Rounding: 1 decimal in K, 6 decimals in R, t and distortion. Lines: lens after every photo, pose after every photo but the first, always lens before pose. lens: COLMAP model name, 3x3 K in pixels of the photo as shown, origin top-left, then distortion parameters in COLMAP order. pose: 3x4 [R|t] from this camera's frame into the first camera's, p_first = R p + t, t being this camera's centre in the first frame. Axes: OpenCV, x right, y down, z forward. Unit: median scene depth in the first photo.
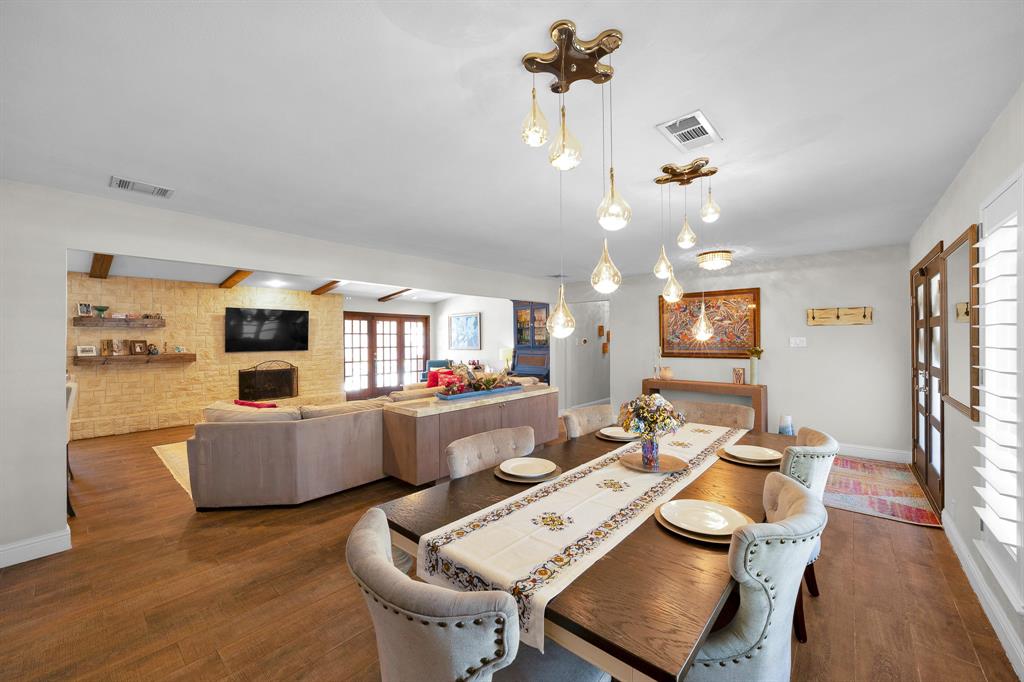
lens RADIAL K [[391.1, 0, 516.4], [0, 391.1, 337.8], [0, 0, 1]] dist [-0.001394, 0.000389]
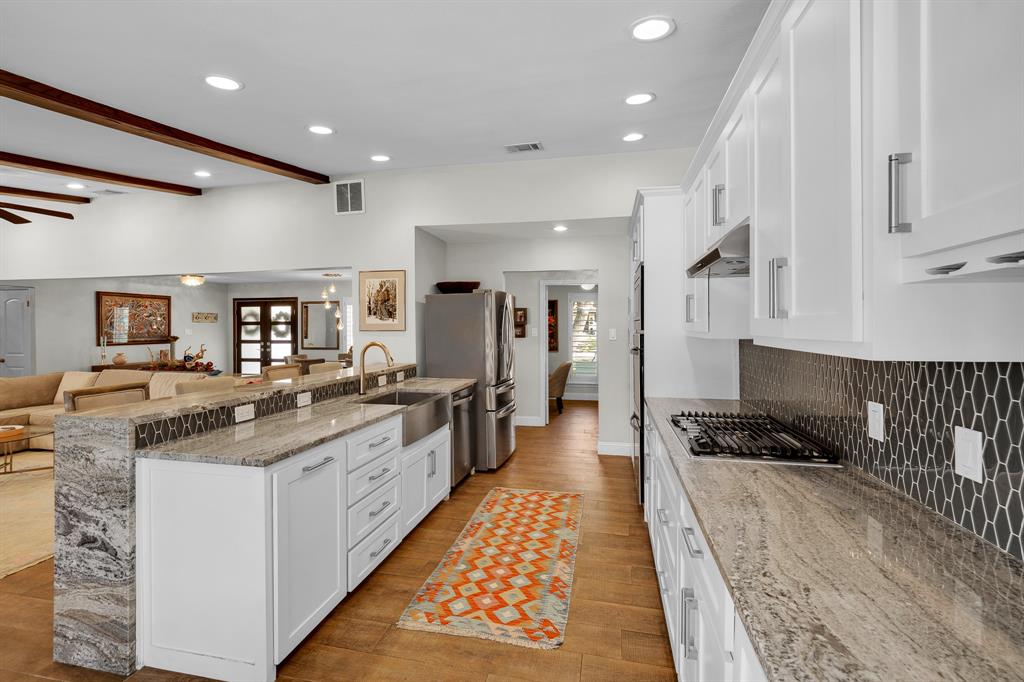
lens RADIAL K [[454.2, 0, 509.1], [0, 454.2, 326.4], [0, 0, 1]] dist [0.000140, 0.000258]
pose [[-0.475608, 0.010826, 0.879591, -1.241122], [0.004580, 0.999941, -0.009831, 0.009555], [-0.879645, -0.000647, -0.475630, 0.549165]]
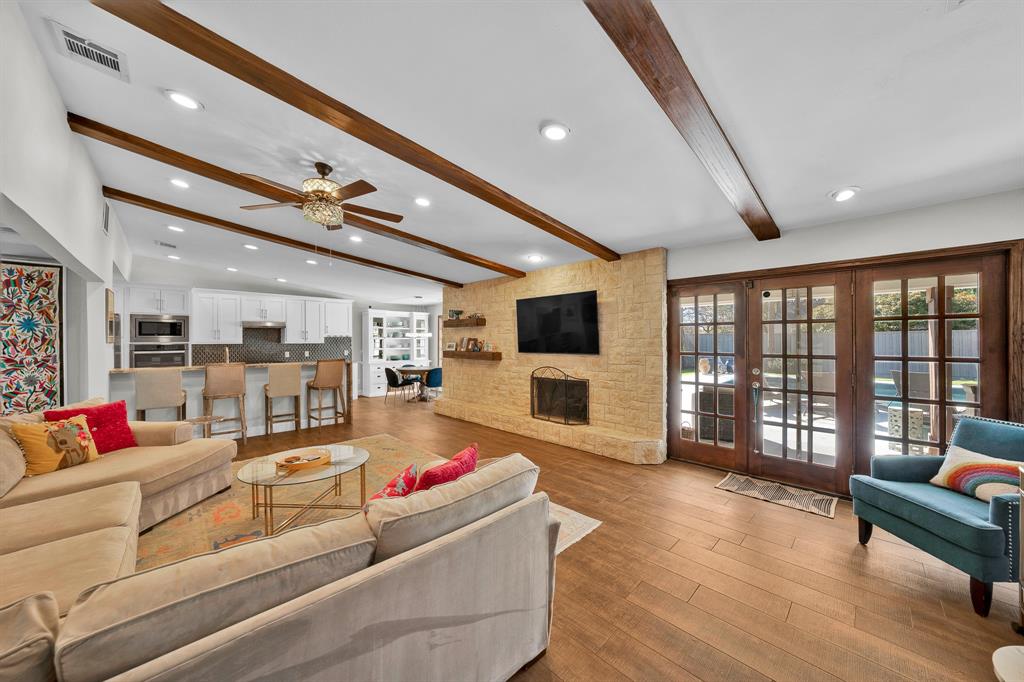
lens RADIAL K [[363.7, 0, 506.2], [0, 363.7, 338.6], [0, 0, 1]] dist [-0.008226, 0.001744]
pose [[-0.102669, 0.003325, -0.994710, 0.058520], [0.008864, 0.999958, 0.002428, 0.005649], [0.994676, -0.008568, -0.102694, 1.159951]]
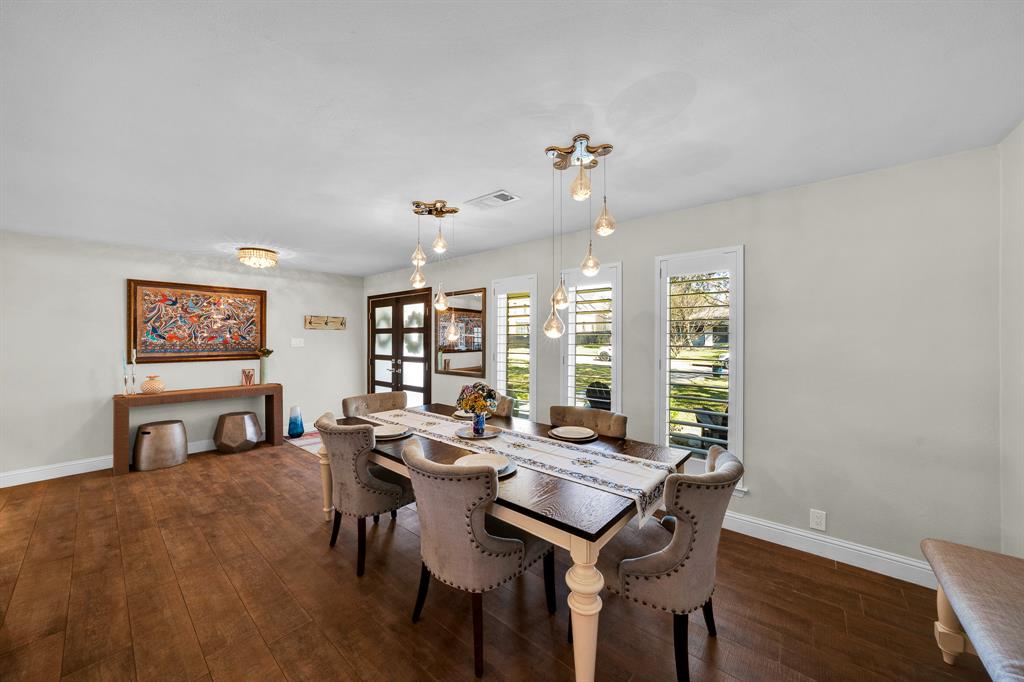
lens RADIAL K [[363.7, 0, 507.6], [0, 363.7, 342.3], [0, 0, 1]] dist [-0.008226, 0.001744]
pose [[0.009253, -0.001887, 0.999955, -0.275892], [-0.006714, 0.999976, 0.001949, 0.002736], [-0.999935, -0.006732, 0.009240, 0.275411]]
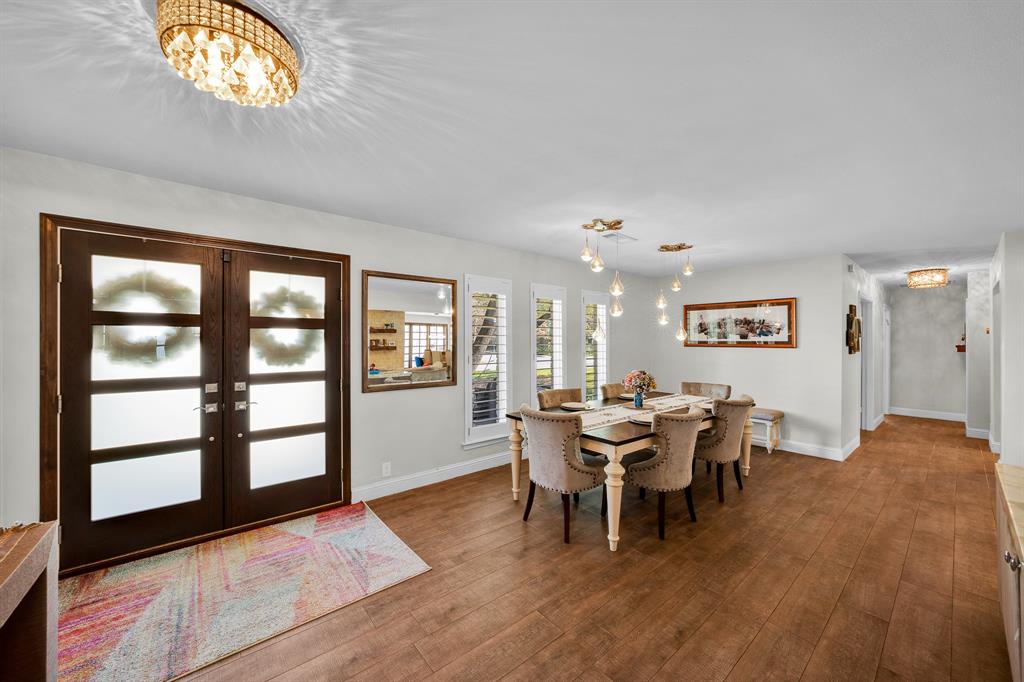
lens RADIAL K [[383.8, 0, 515.2], [0, 383.8, 338.4], [0, 0, 1]] dist [-0.007504, 0.000993]
pose [[-0.986946, 0.005066, 0.160970, 0.194662], [0.003451, 0.999941, -0.010314, 0.003211], [-0.161013, -0.009624, -0.986905, 0.905510]]
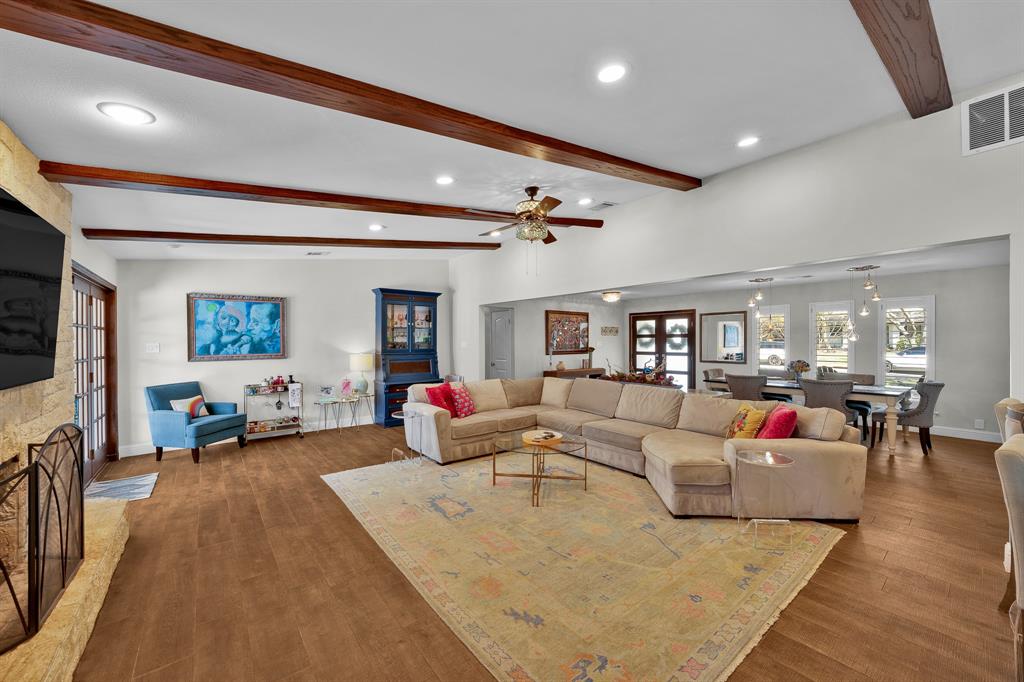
lens RADIAL K [[390.0, 0, 510.1], [0, 390.0, 340.4], [0, 0, 1]] dist [-0.011492, -0.000110]
pose [[0.192257, 0.008007, 0.981312, -0.927183], [-0.003739, 0.999965, -0.007426, 0.008191], [-0.981337, -0.002242, 0.192280, 0.808822]]
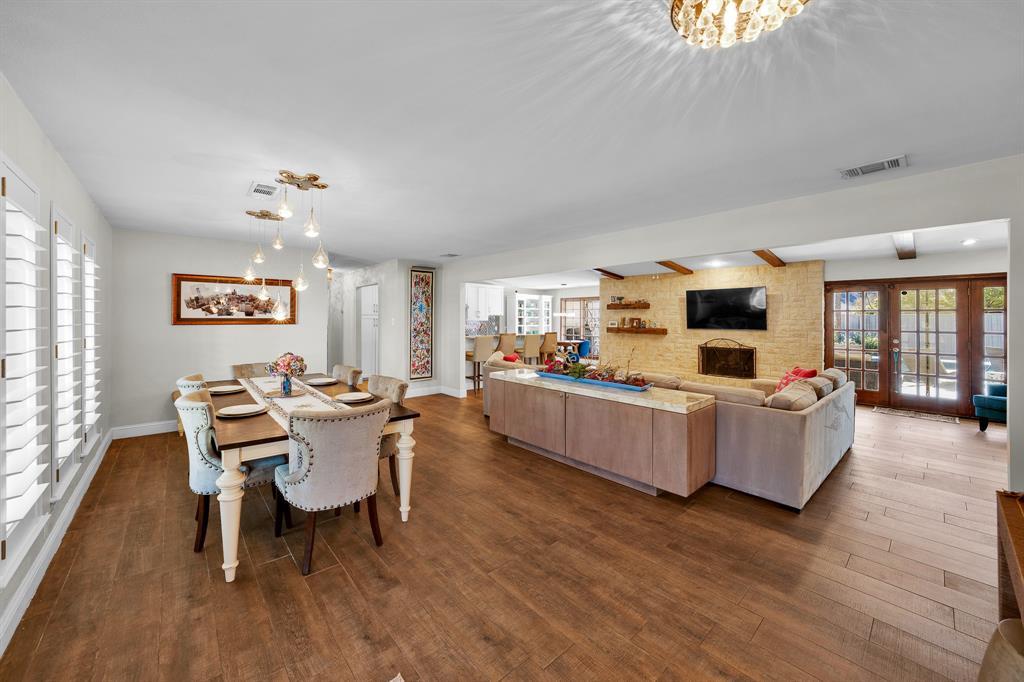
lens RADIAL K [[383.8, 0, 482.8], [0, 383.8, 314.6], [0, 0, 1]] dist [-0.007504, 0.000993]
pose [[-0.170906, -0.003230, -0.985282, 0.553982], [0.000644, 0.999994, -0.003390, -0.002051], [0.985287, -0.001214, -0.170903, 0.648632]]
